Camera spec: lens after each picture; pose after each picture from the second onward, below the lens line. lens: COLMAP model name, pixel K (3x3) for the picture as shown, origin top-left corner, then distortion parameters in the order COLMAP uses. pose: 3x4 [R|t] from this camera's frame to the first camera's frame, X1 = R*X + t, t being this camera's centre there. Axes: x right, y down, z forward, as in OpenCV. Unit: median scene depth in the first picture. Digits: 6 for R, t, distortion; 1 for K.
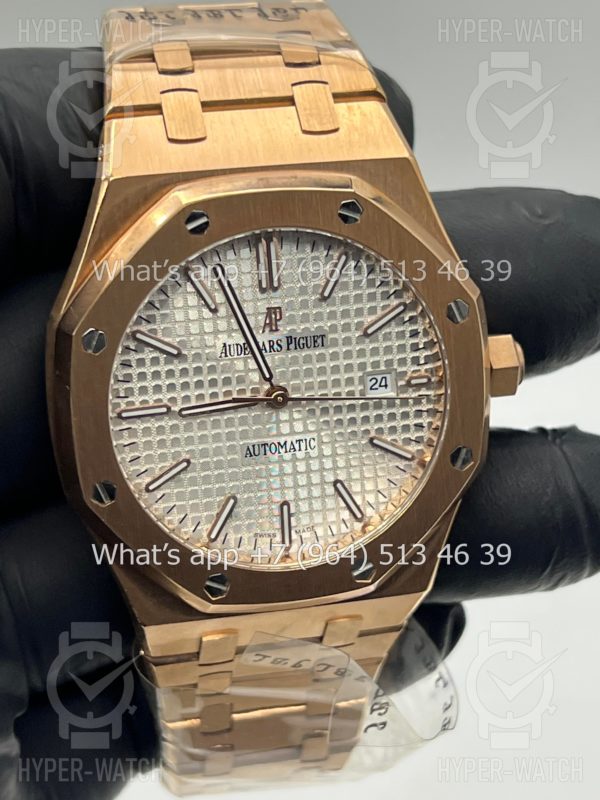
lens RADIAL K [[1947.0, 0, 304.3], [0, 1947.0, 396.4], [0, 0, 1]] dist [0.384962, 0.000000]
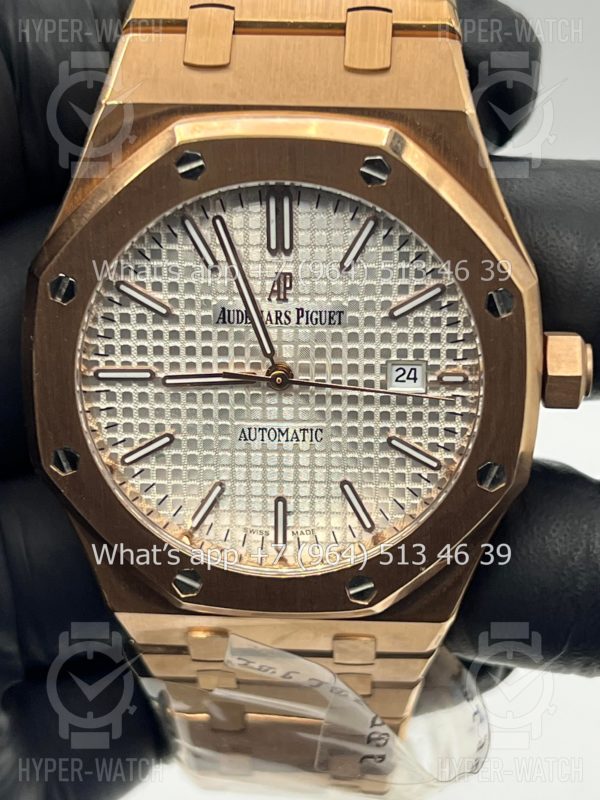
lens RADIAL K [[1947.0, 0, 292.6], [0, 1947.0, 395.1], [0, 0, 1]] dist [0.384962, 0.000000]
pose [[0.959148, 0.134933, -0.248653, 0.205396], [-0.118789, 0.989780, 0.078894, -0.059909], [0.256757, -0.046134, 0.965374, 0.172740]]
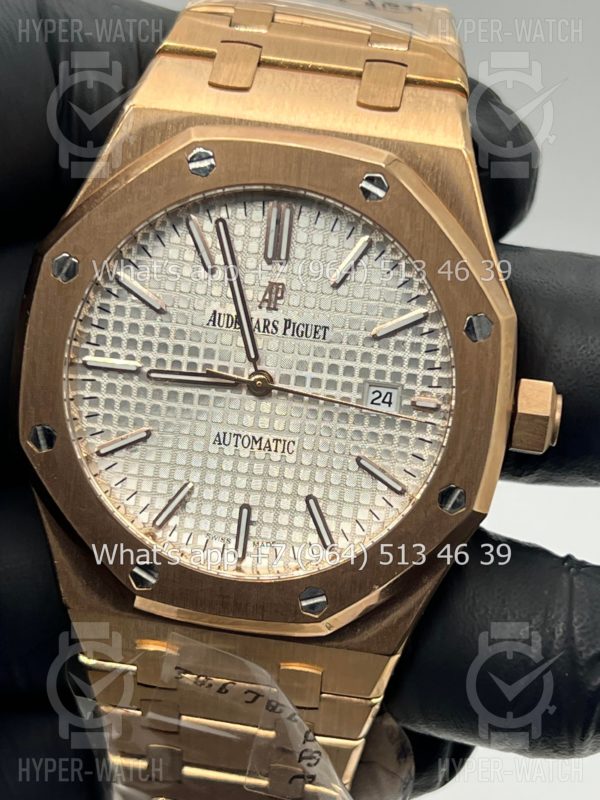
lens RADIAL K [[1947.0, 0, 299.0], [0, 1947.0, 408.2], [0, 0, 1]] dist [0.384962, 0.000000]
pose [[0.937845, 0.196211, -0.286266, 0.258444], [-0.240890, 0.961814, -0.129945, 0.122085], [0.249838, 0.190827, 0.949298, 0.163280]]
